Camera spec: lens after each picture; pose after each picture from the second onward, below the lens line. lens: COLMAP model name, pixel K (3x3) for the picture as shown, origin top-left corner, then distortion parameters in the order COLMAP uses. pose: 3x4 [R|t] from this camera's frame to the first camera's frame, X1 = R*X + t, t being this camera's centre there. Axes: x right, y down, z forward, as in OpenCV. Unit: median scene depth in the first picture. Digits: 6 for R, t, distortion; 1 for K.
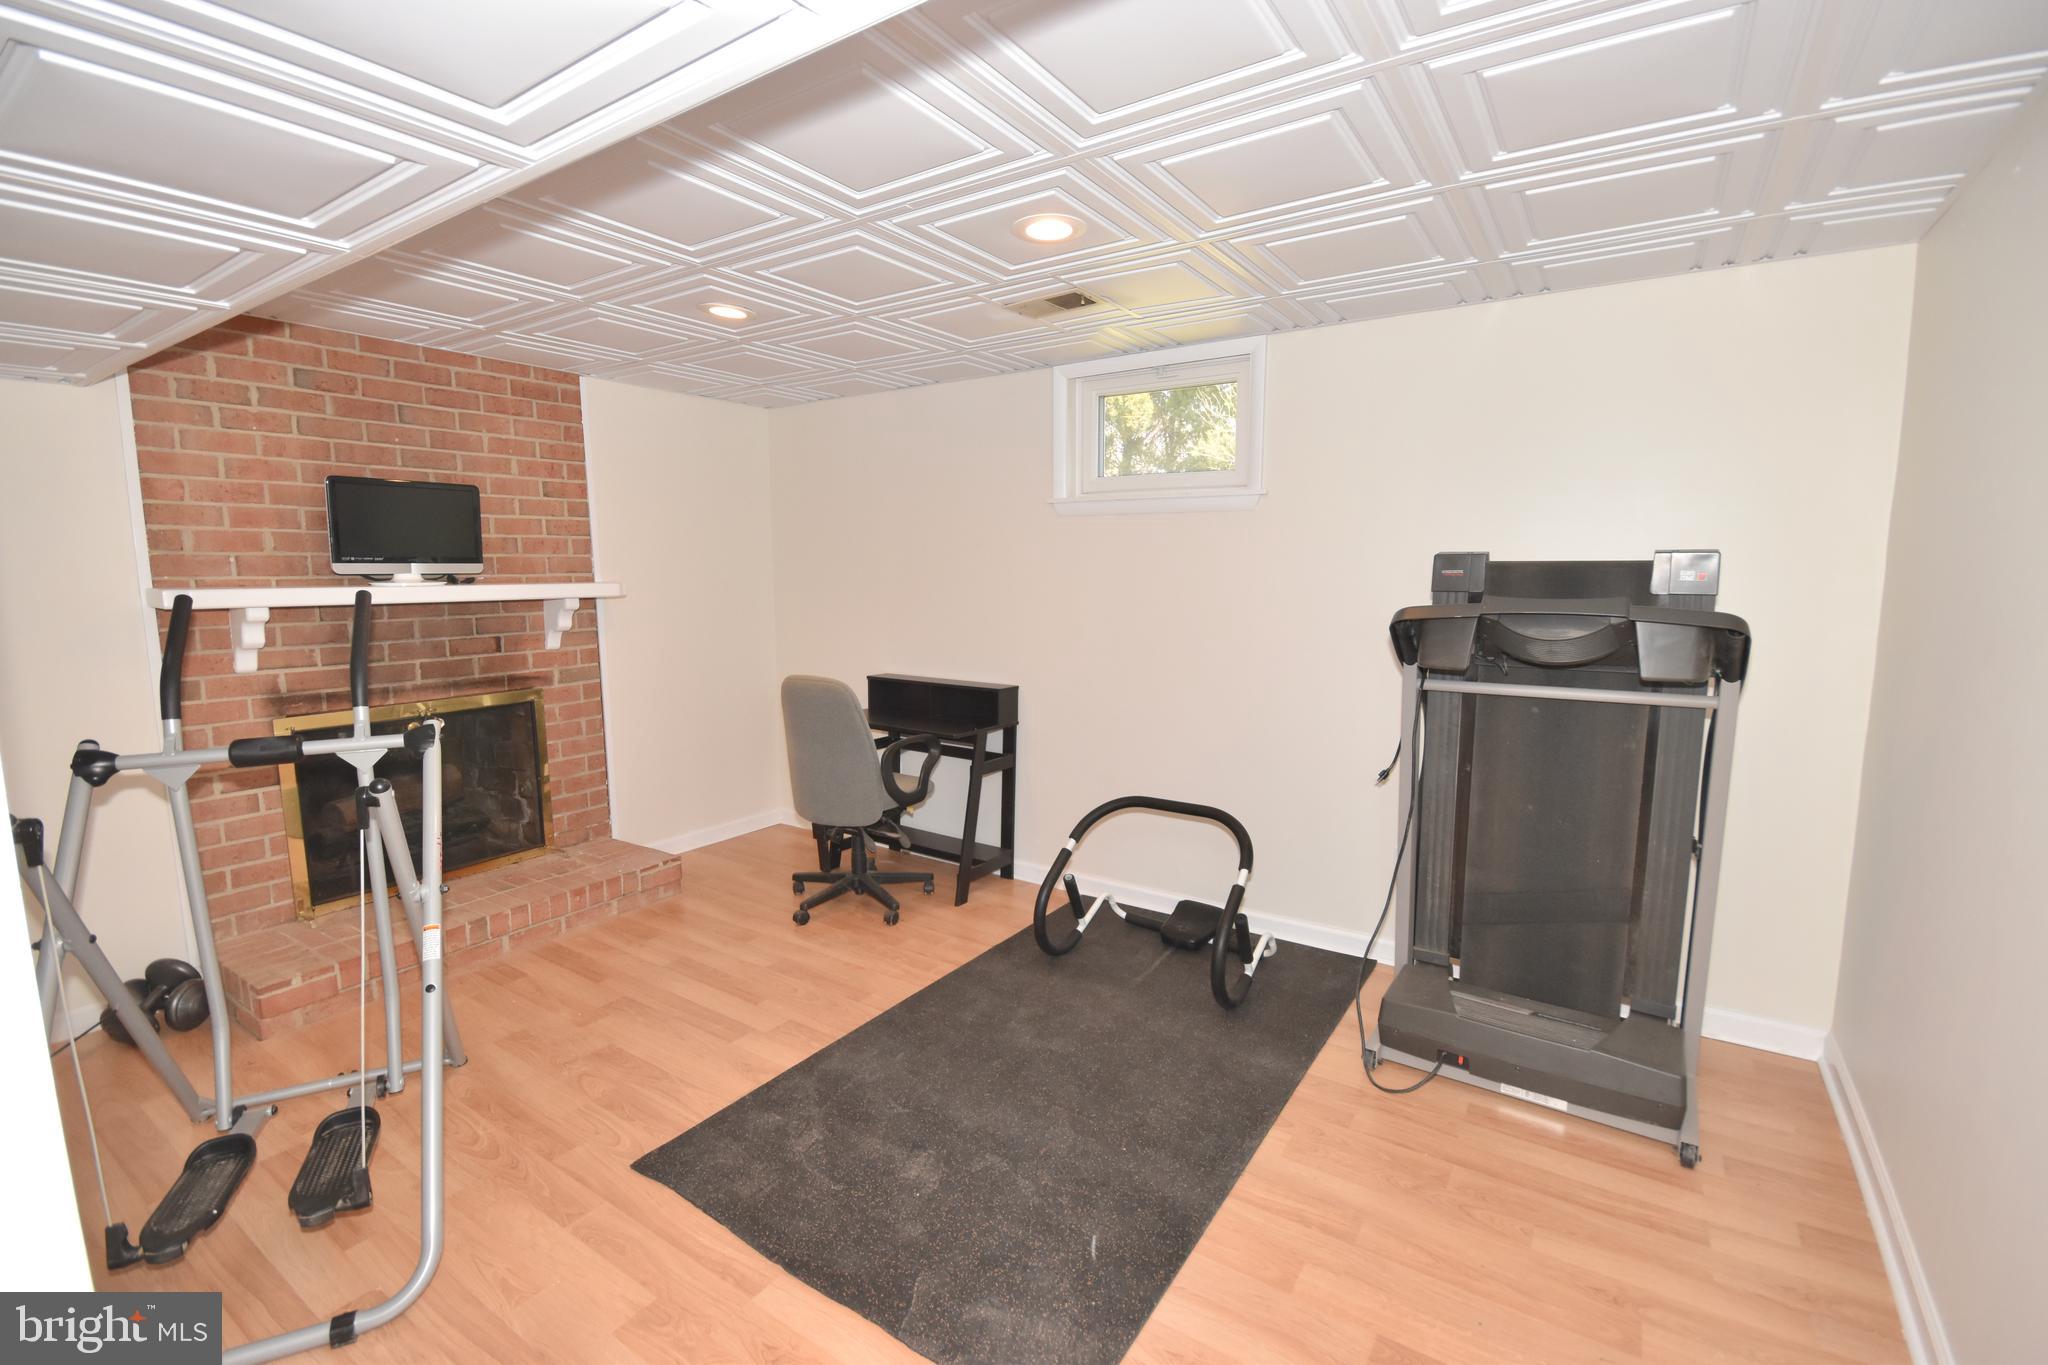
lens RADIAL K [[907.0, 0, 1026.6], [0, 907.0, 689.8], [0, 0, 1]] dist [-0.005361, -0.000516]
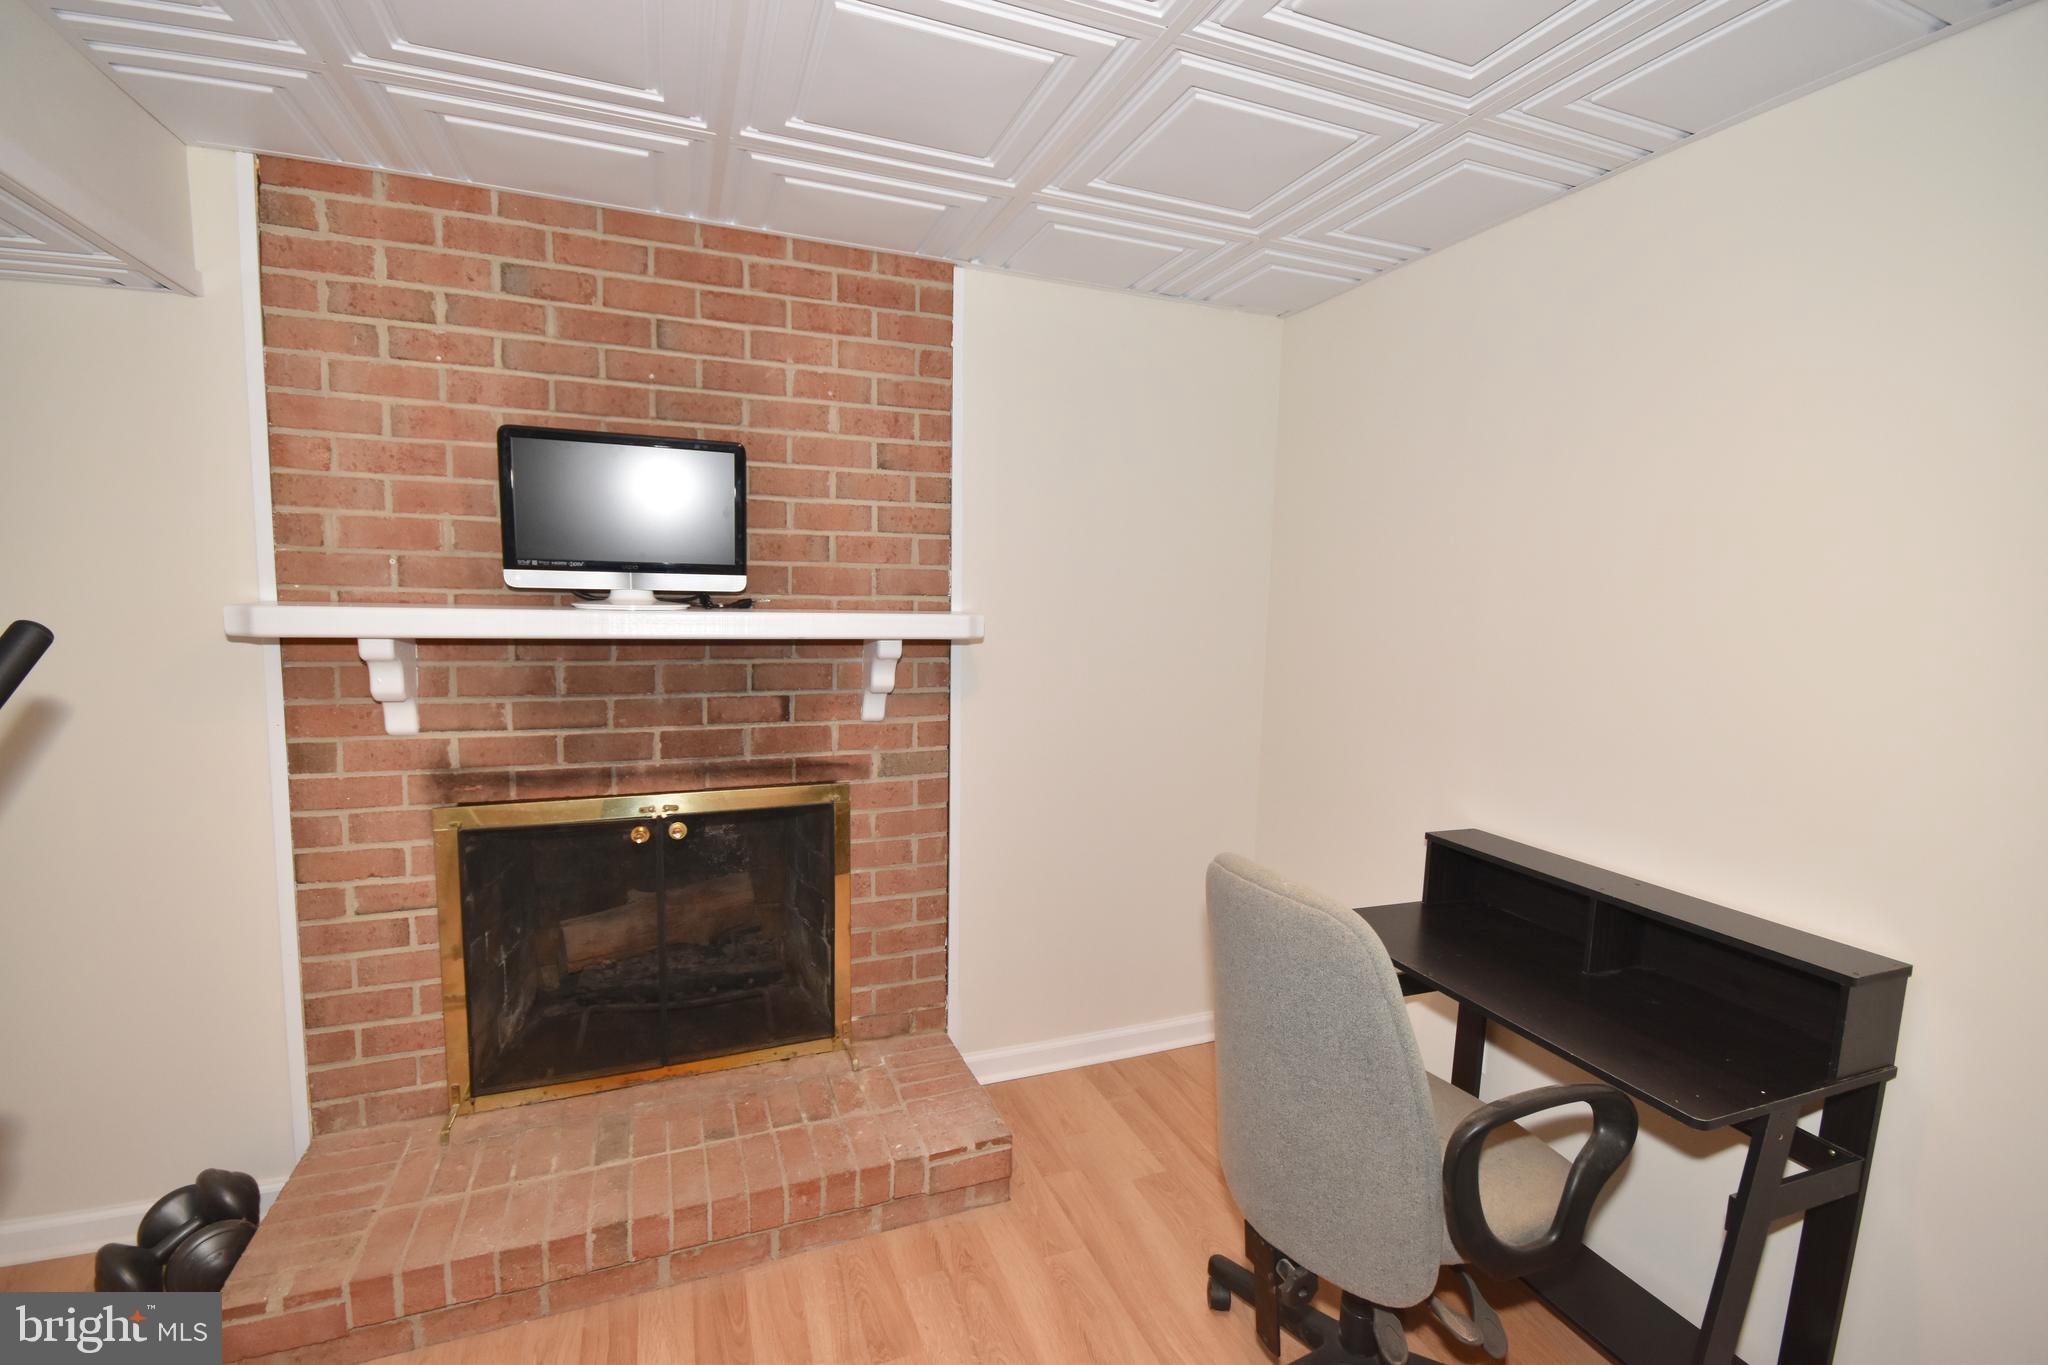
lens RADIAL K [[907.0, 0, 1026.6], [0, 907.0, 689.8], [0, 0, 1]] dist [-0.005361, -0.000516]
pose [[0.827198, 0.079002, -0.556329, -0.111970], [-0.098161, 0.995160, -0.004636, -0.079191], [0.553270, 0.058445, 0.830949, 0.603654]]
